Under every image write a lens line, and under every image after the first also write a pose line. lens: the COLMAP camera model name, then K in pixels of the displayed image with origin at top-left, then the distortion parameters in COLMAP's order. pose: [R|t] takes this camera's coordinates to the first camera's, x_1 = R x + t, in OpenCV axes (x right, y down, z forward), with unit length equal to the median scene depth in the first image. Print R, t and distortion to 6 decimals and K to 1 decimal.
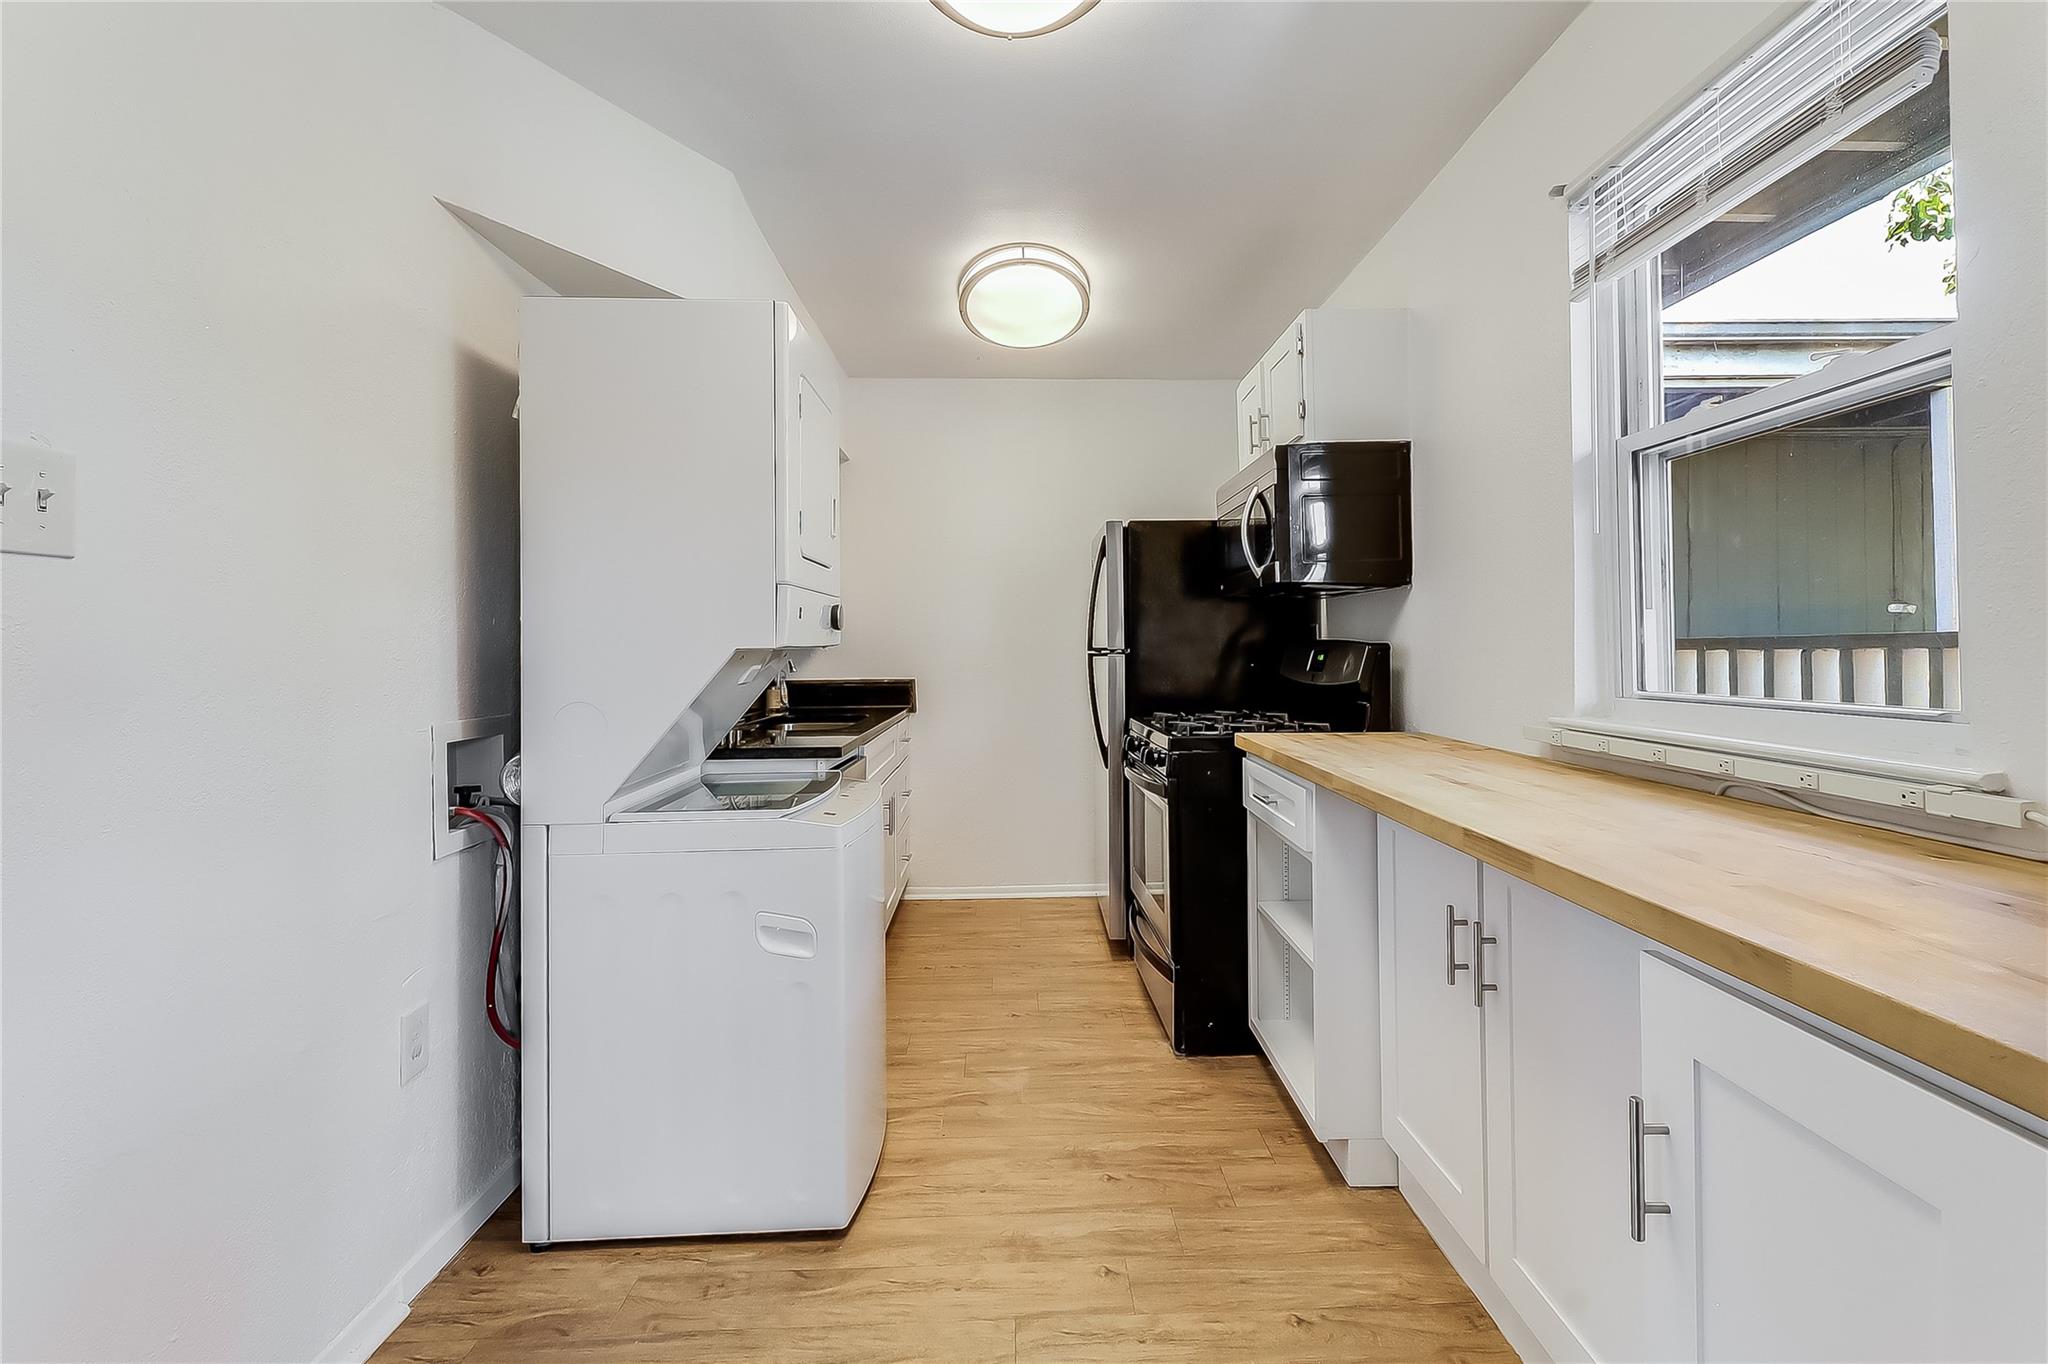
lens RADIAL K [[940.0, 0, 1049.3], [0, 940.0, 634.4], [0, 0, 1]] dist [0.012271, -0.000893]
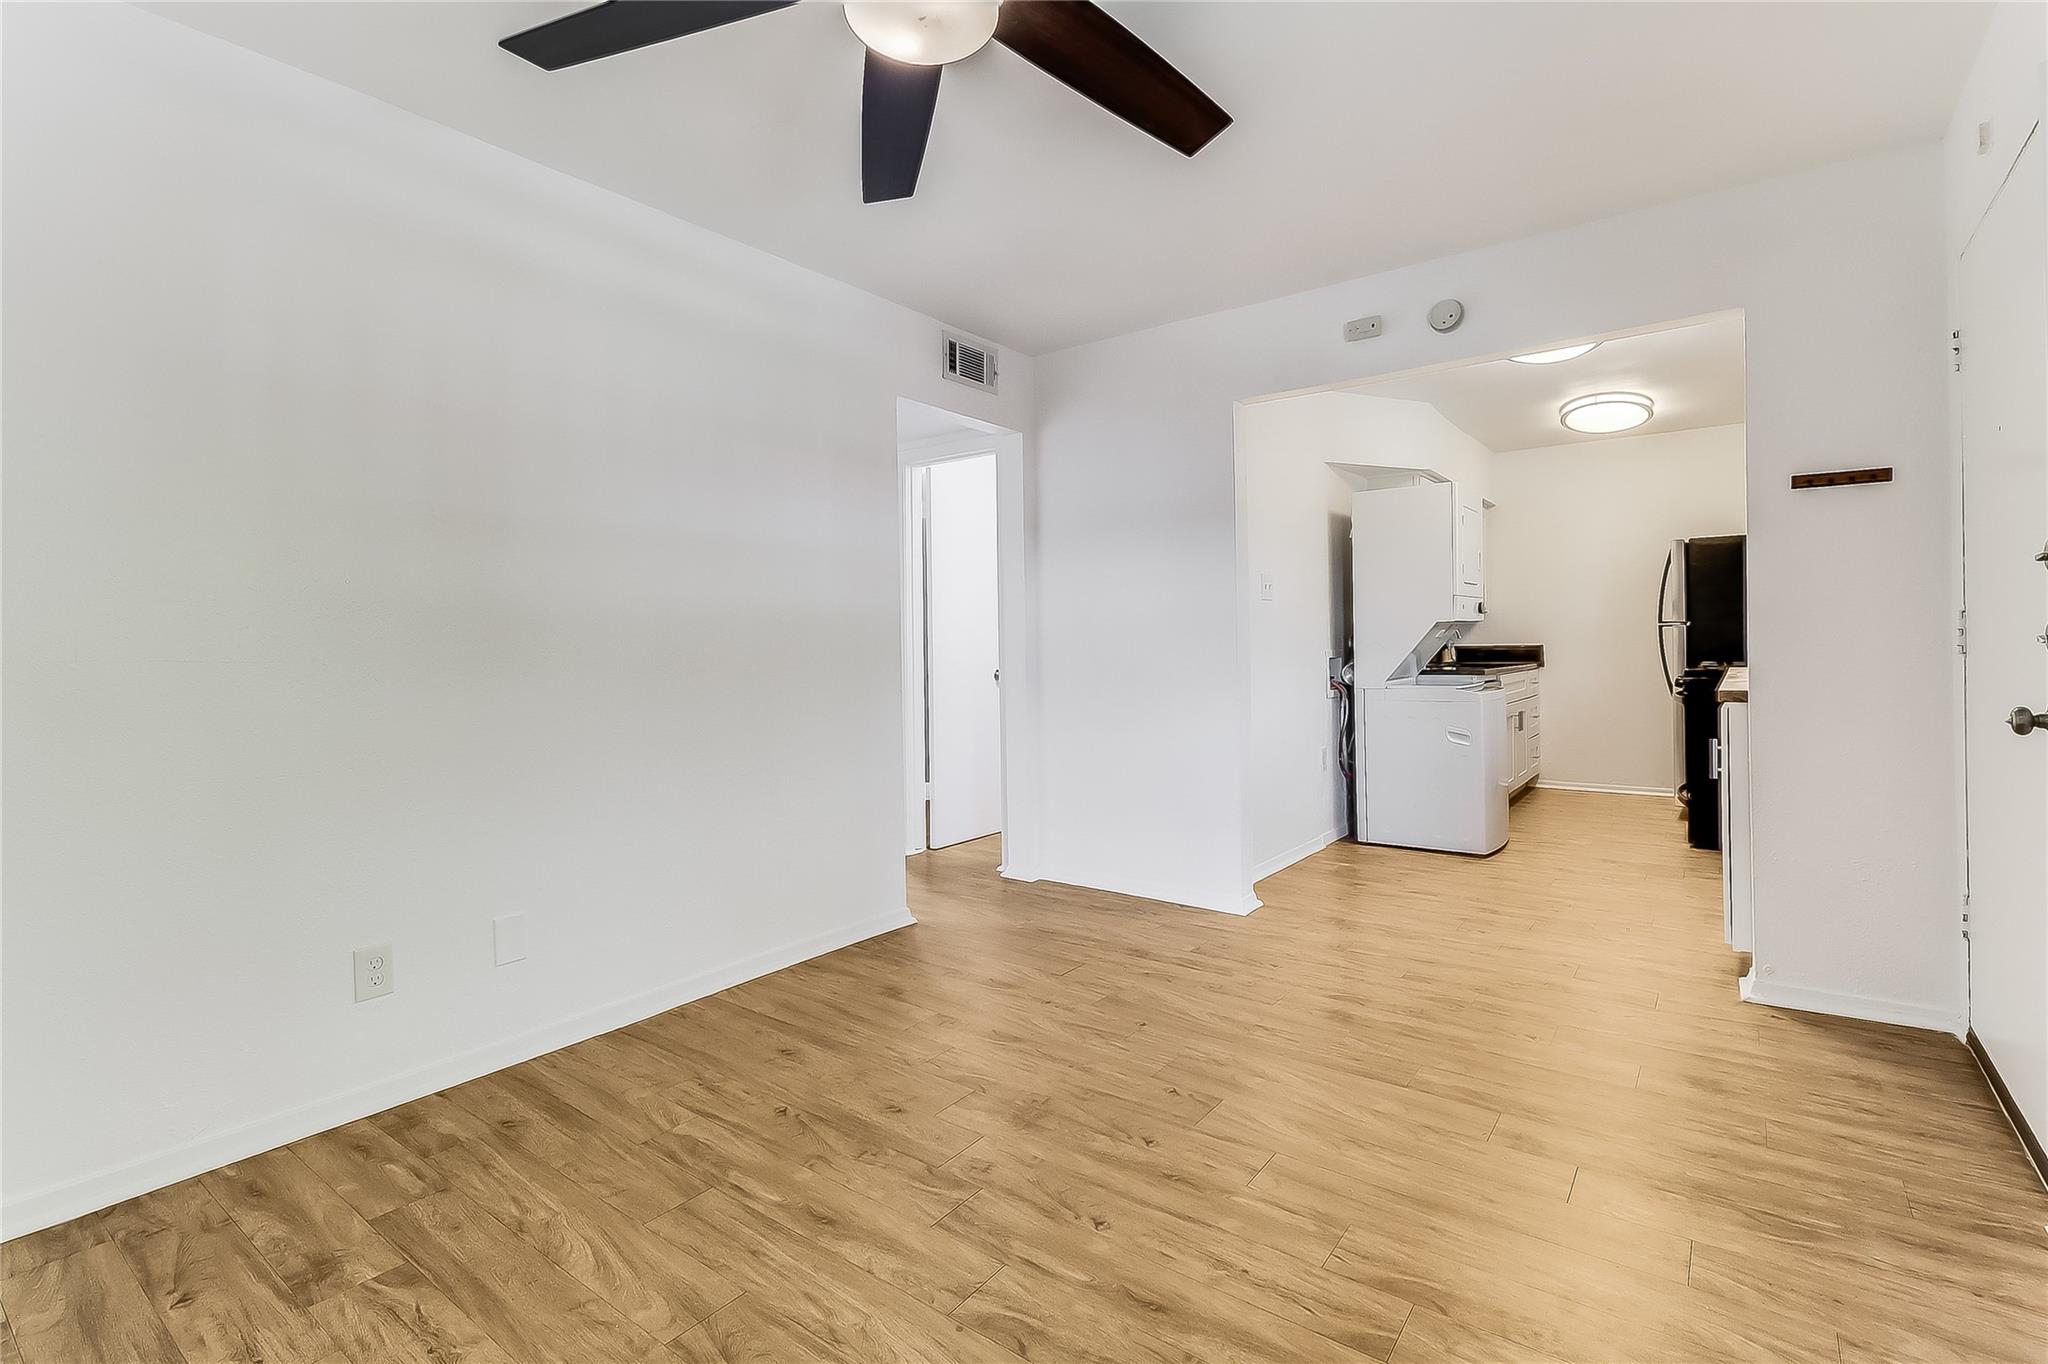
lens RADIAL K [[940.6, 0, 1046.0], [0, 940.6, 654.8], [0, 0, 1]] dist [0.015266, -0.013243]
pose [[0.780255, 0.004129, -0.625448, 0.310541], [0.018579, 0.999384, 0.029776, 0.005257], [0.625185, -0.034853, 0.779698, -1.171854]]
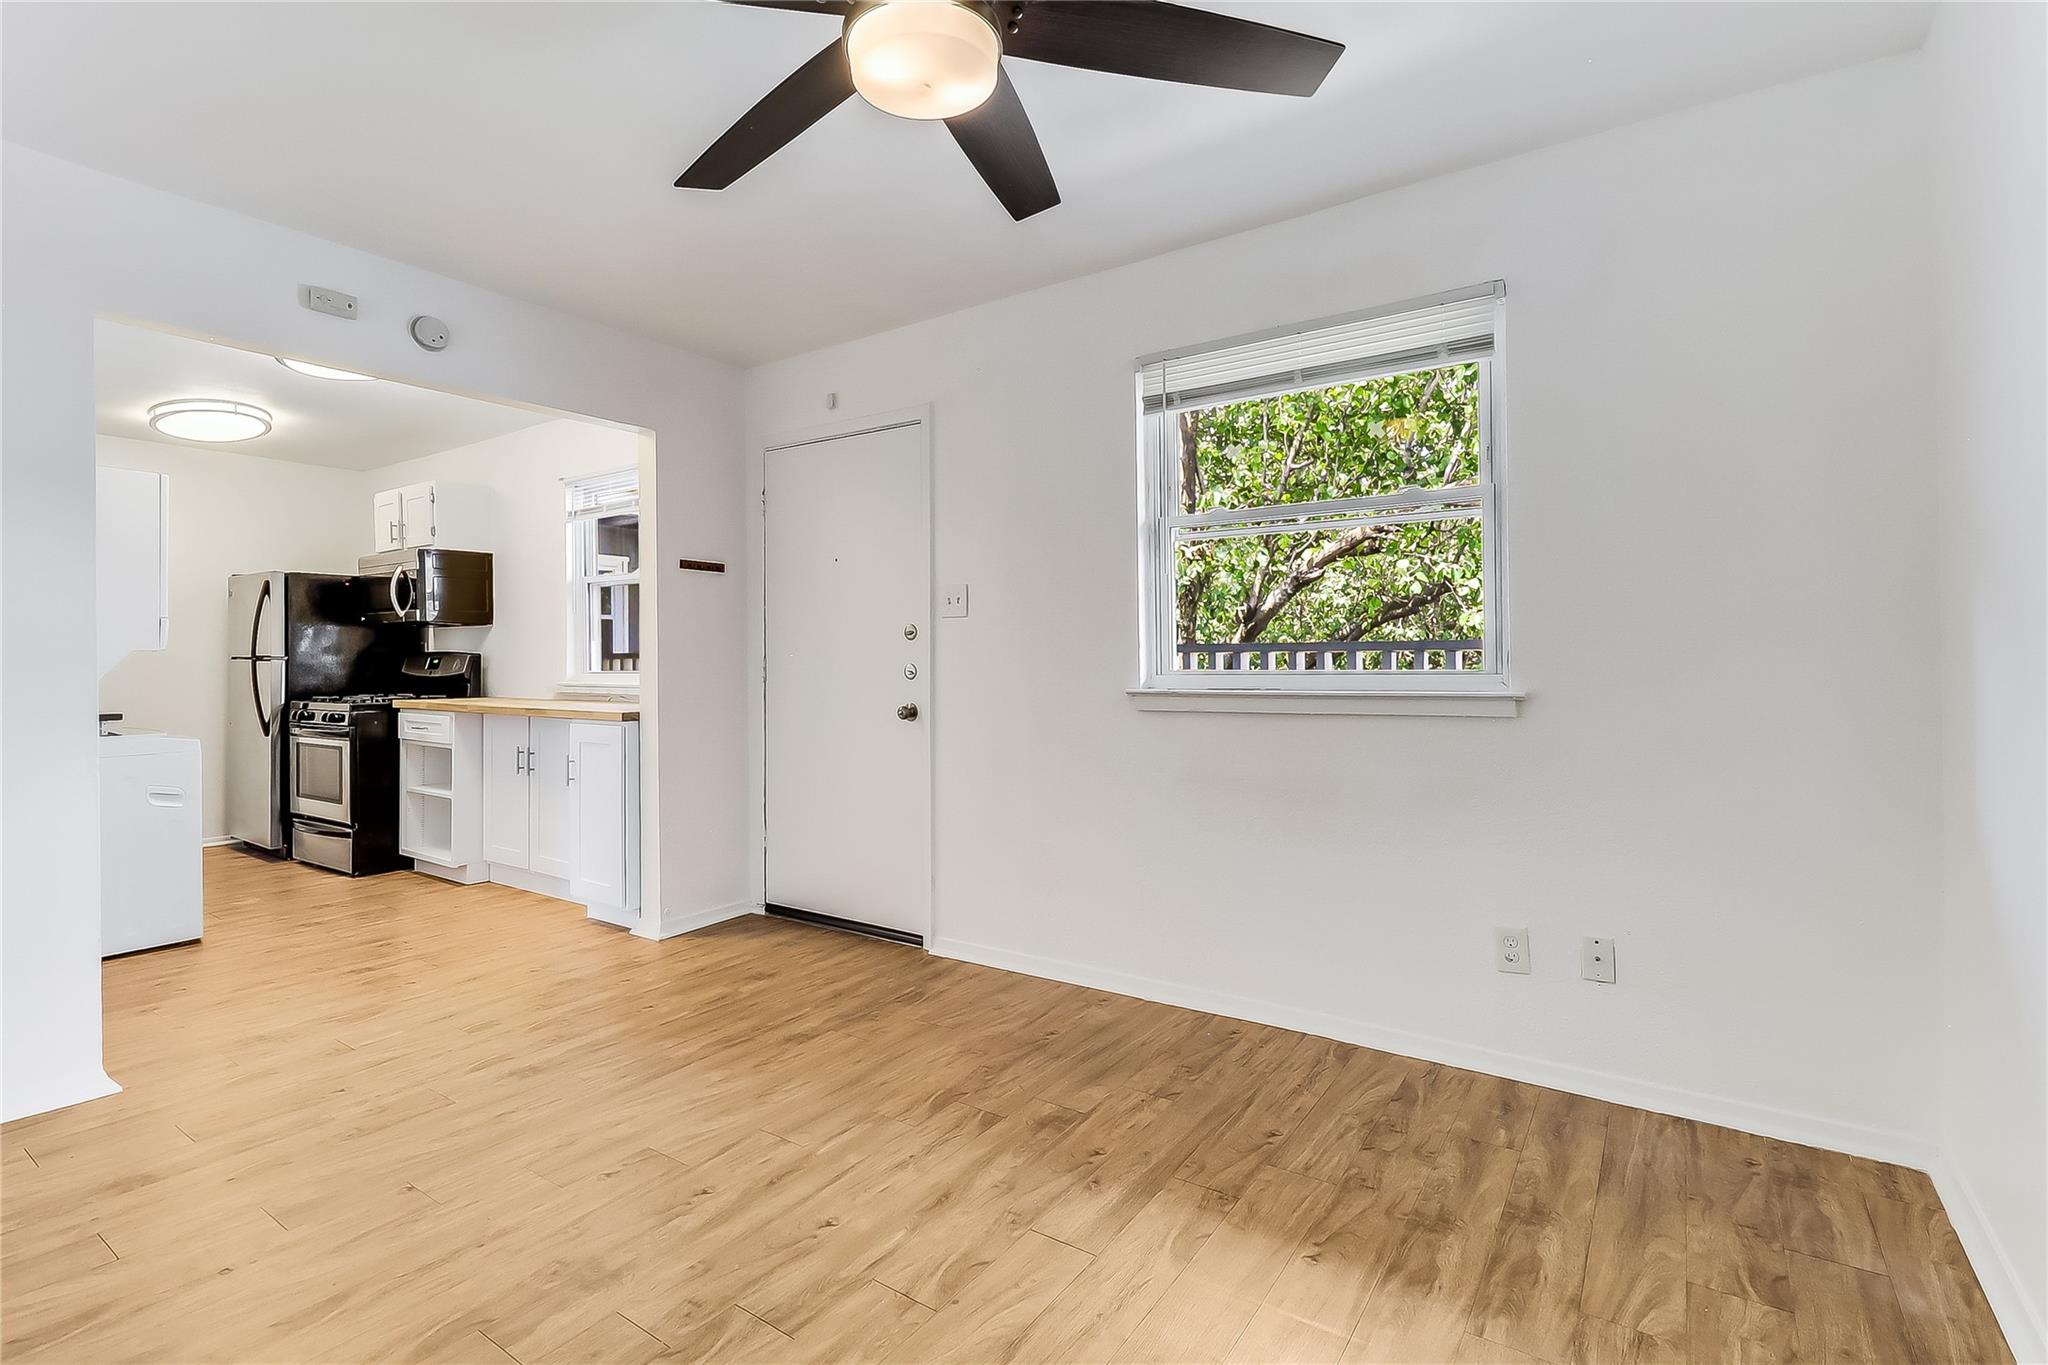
lens RADIAL K [[940.6, 0, 1046.0], [0, 940.6, 655.3], [0, 0, 1]] dist [0.015266, -0.013243]
pose [[0.590088, 0.007984, 0.807300, -0.566132], [-0.012098, 0.999926, -0.001046, 0.000747], [-0.807249, -0.009150, 0.590141, -1.186887]]
